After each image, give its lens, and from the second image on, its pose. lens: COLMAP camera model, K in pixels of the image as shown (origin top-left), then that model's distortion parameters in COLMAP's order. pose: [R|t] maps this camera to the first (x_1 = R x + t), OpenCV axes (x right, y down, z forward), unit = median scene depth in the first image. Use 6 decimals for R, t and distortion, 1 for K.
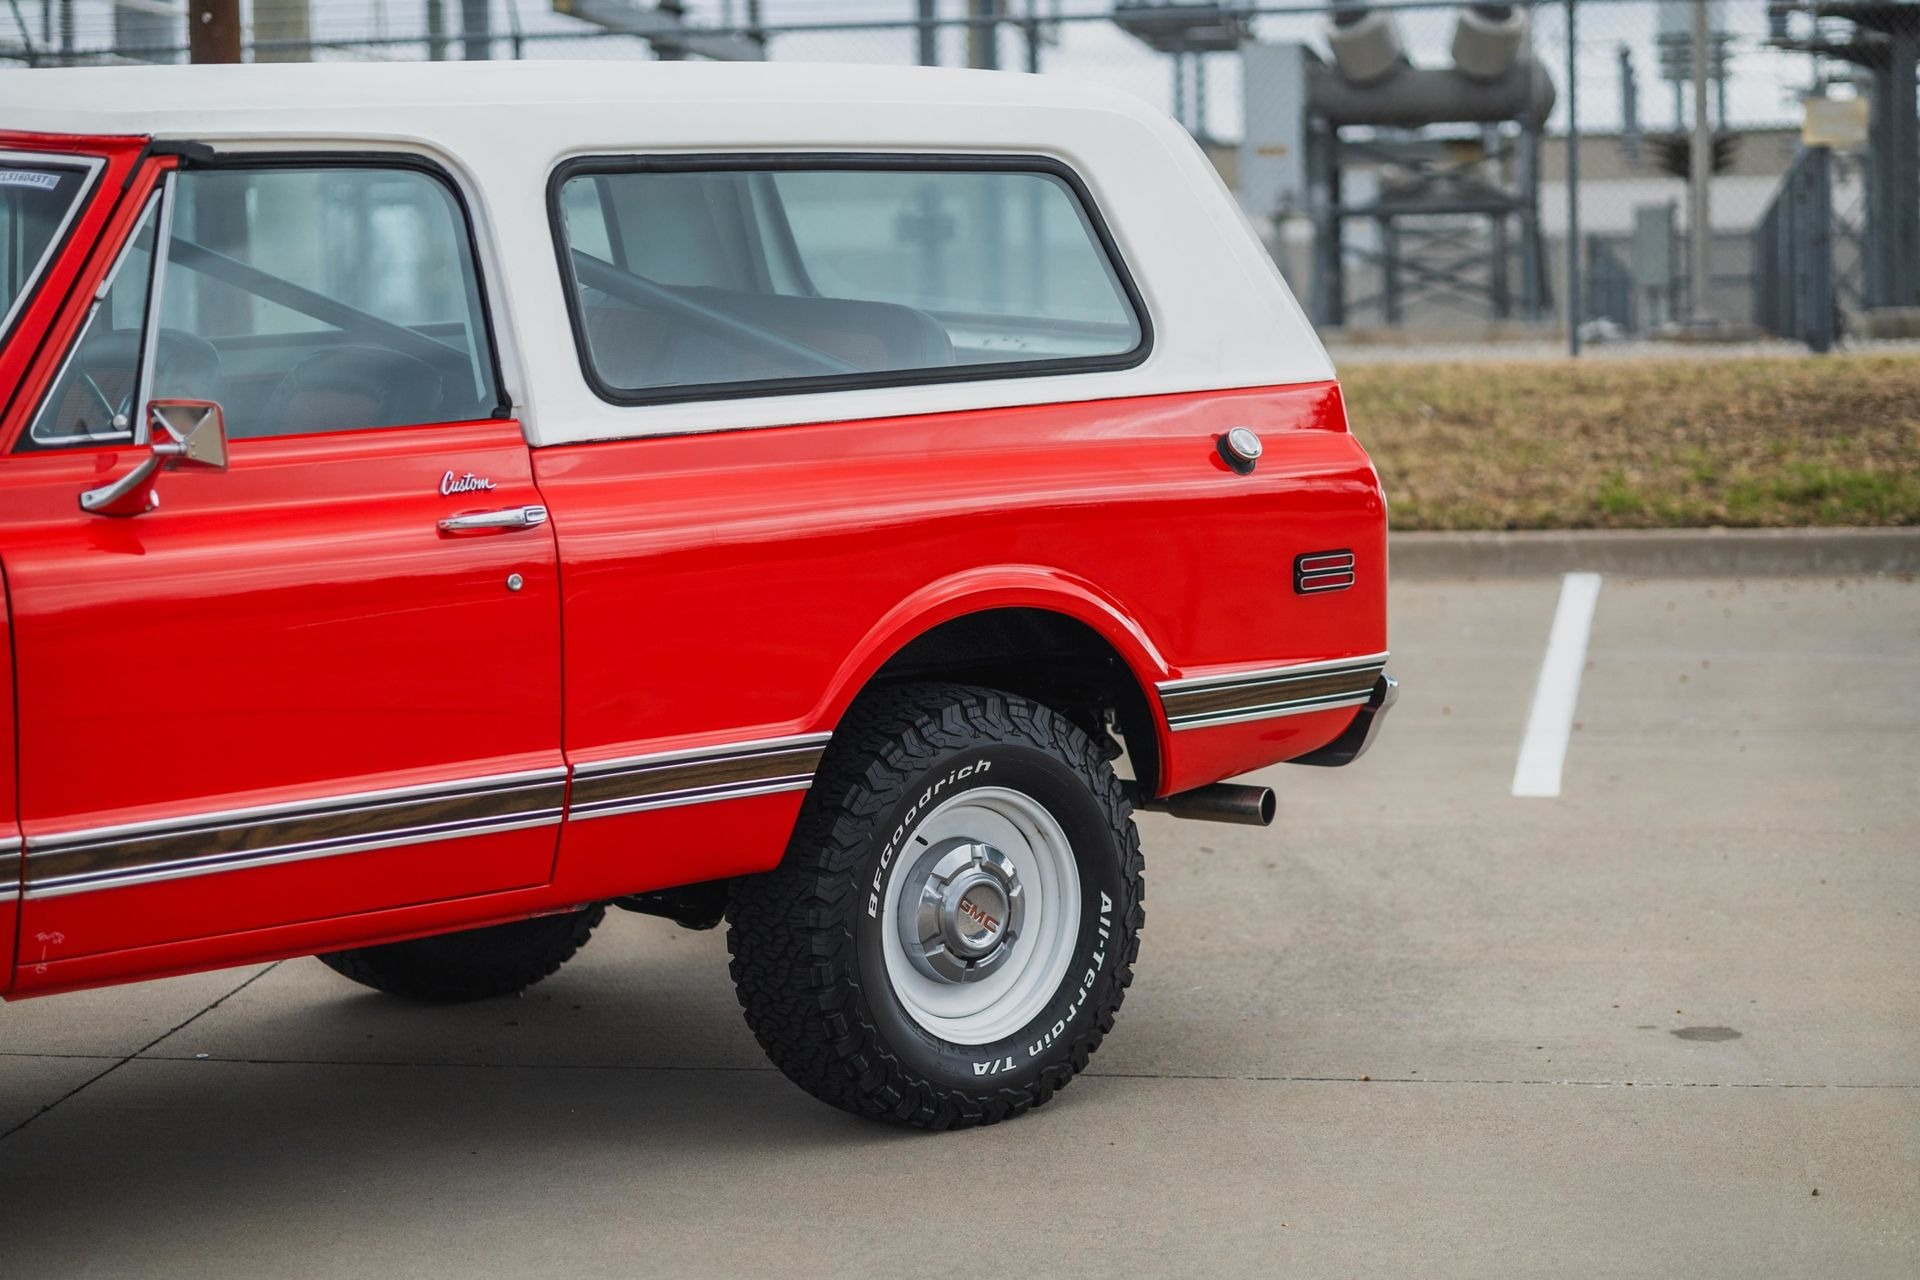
lens RADIAL K [[4525.6, 0, 960.0], [0, 4525.6, 640.0], [0, 0, 1]] dist [-0.041624, 0.260066]
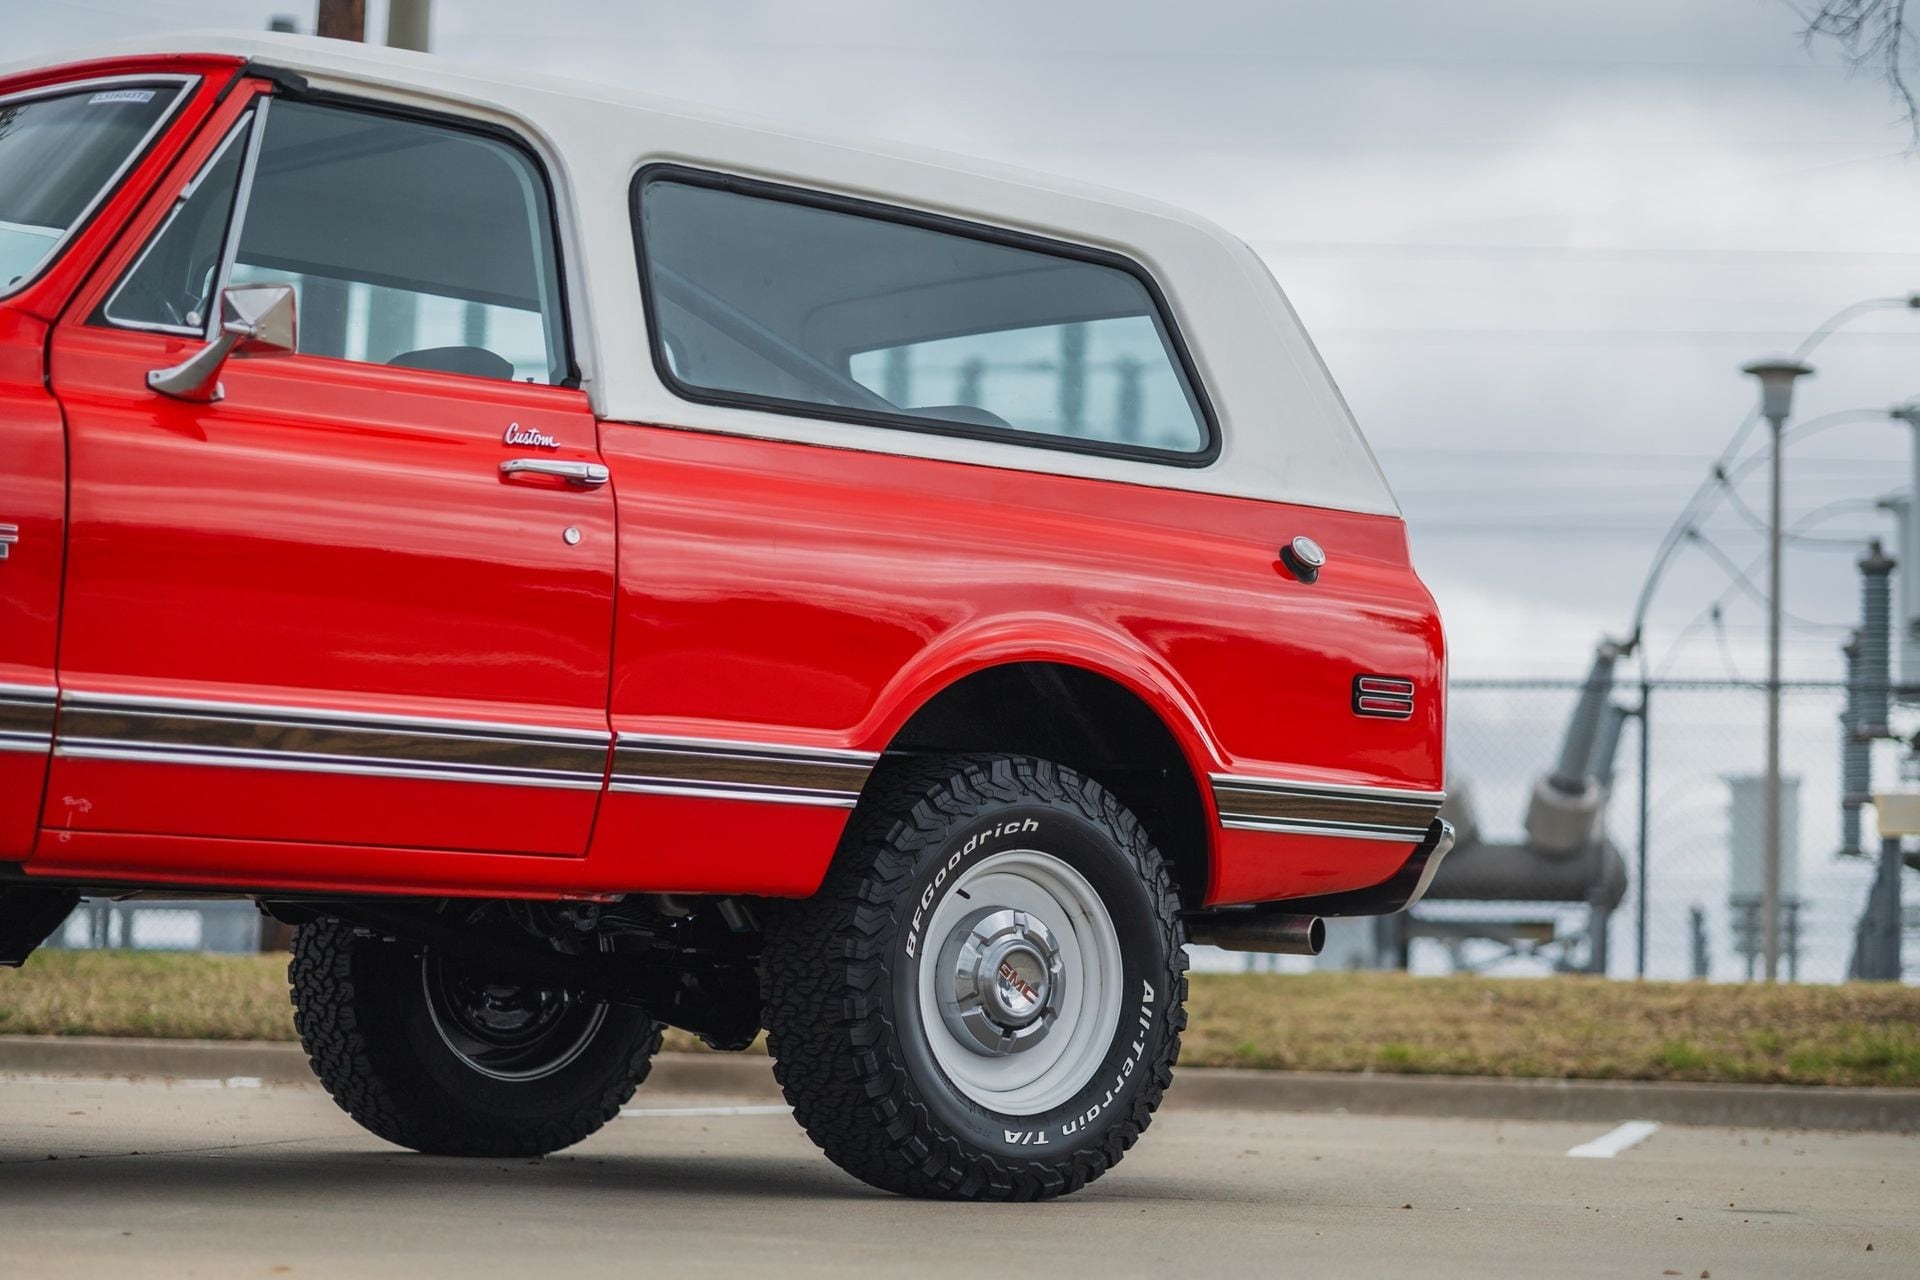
lens RADIAL K [[4525.6, 0, 960.0], [0, 4525.6, 640.0], [0, 0, 1]] dist [-0.041624, 0.260066]
pose [[0.998493, 0.051014, -0.020244, 0.007627], [-0.054021, 0.978663, -0.198245, 0.183176], [0.009698, 0.199040, 0.979943, 0.024946]]
